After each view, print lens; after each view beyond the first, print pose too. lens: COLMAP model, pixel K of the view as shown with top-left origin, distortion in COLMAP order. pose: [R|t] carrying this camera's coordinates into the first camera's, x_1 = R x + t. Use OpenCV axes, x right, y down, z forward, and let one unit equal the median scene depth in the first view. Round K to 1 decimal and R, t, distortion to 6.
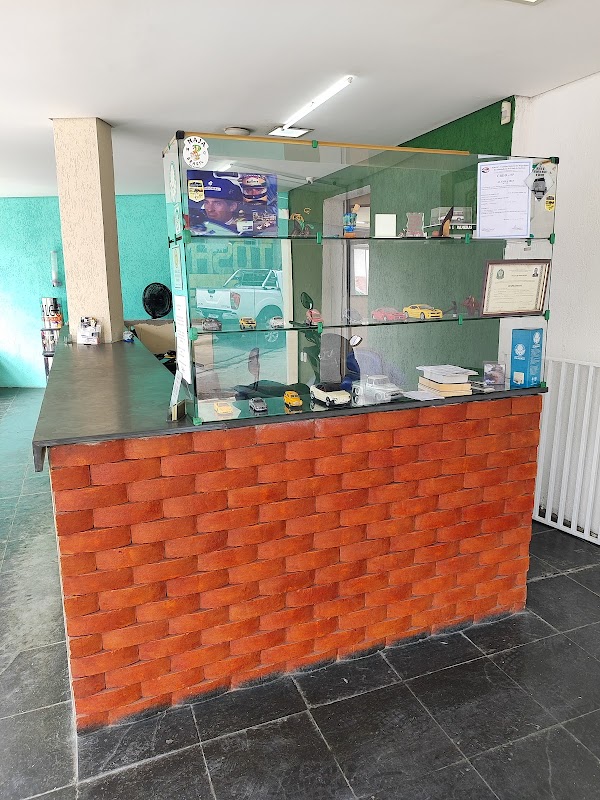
lens RADIAL K [[570.5, 0, 302.7], [0, 570.5, 399.7], [0, 0, 1]] dist [0.019224, -0.019190]
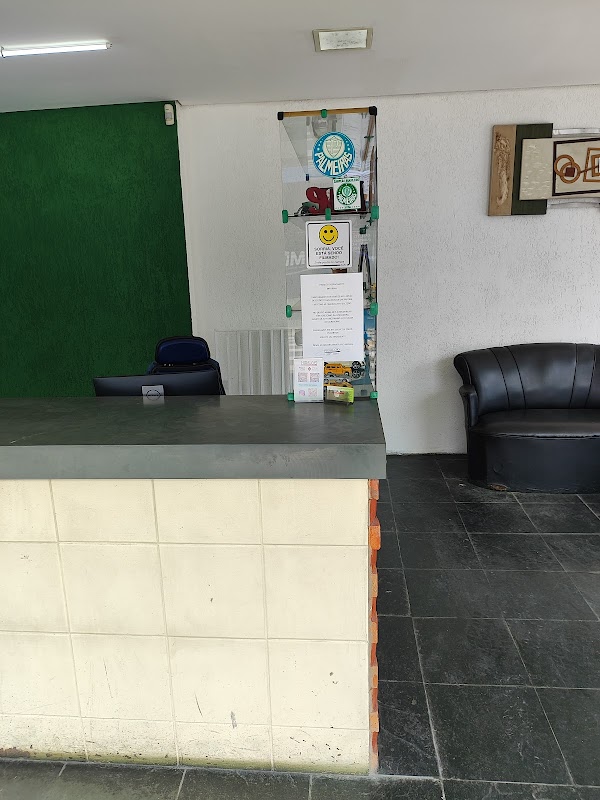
lens RADIAL K [[570.5, 0, 299.7], [0, 570.5, 400.4], [0, 0, 1]] dist [0.019224, -0.019190]
pose [[0.436850, -0.218511, 0.872591, -0.978715], [0.219352, 0.966641, 0.132247, -0.101178], [-0.872380, 0.133633, 0.470208, 0.547167]]
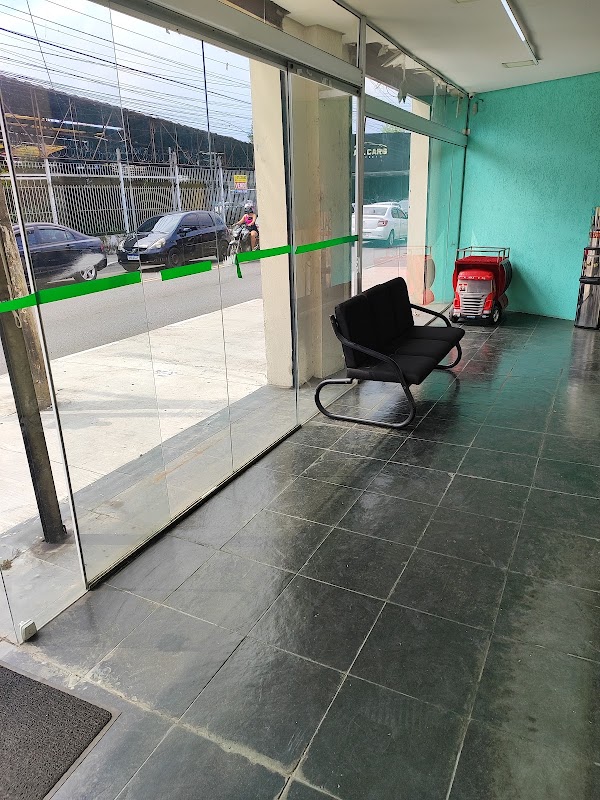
lens RADIAL K [[570.5, 0, 301.3], [0, 570.5, 397.1], [0, 0, 1]] dist [0.019224, -0.019190]
pose [[0.670153, 0.240289, -0.702251, -0.390240], [-0.138968, 0.970035, 0.199300, -0.089239], [0.729098, -0.035971, 0.683464, 0.557971]]
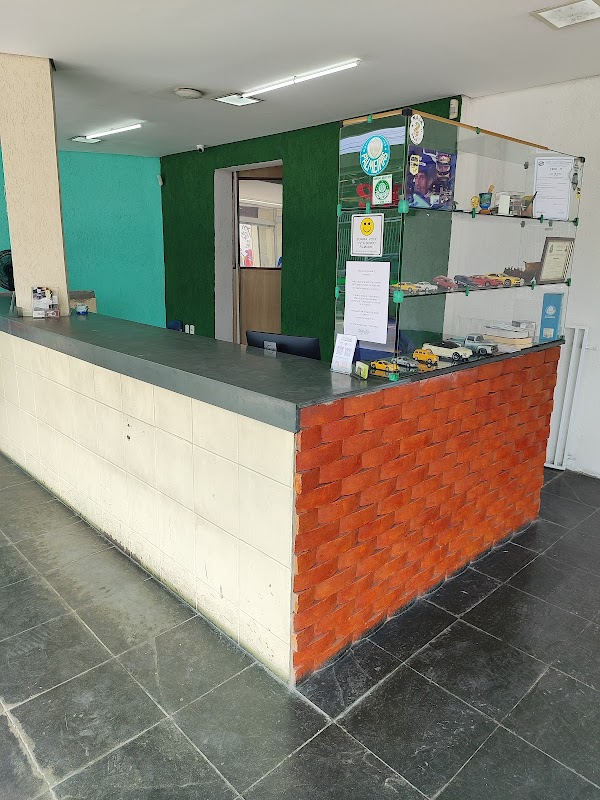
lens RADIAL K [[570.5, 0, 300.6], [0, 570.5, 400.3], [0, 0, 1]] dist [0.019224, -0.019190]
pose [[0.924007, -0.074274, 0.375092, -0.658647], [0.057881, 0.996818, 0.054799, 0.009352], [-0.377969, -0.028924, 0.925366, 0.043346]]
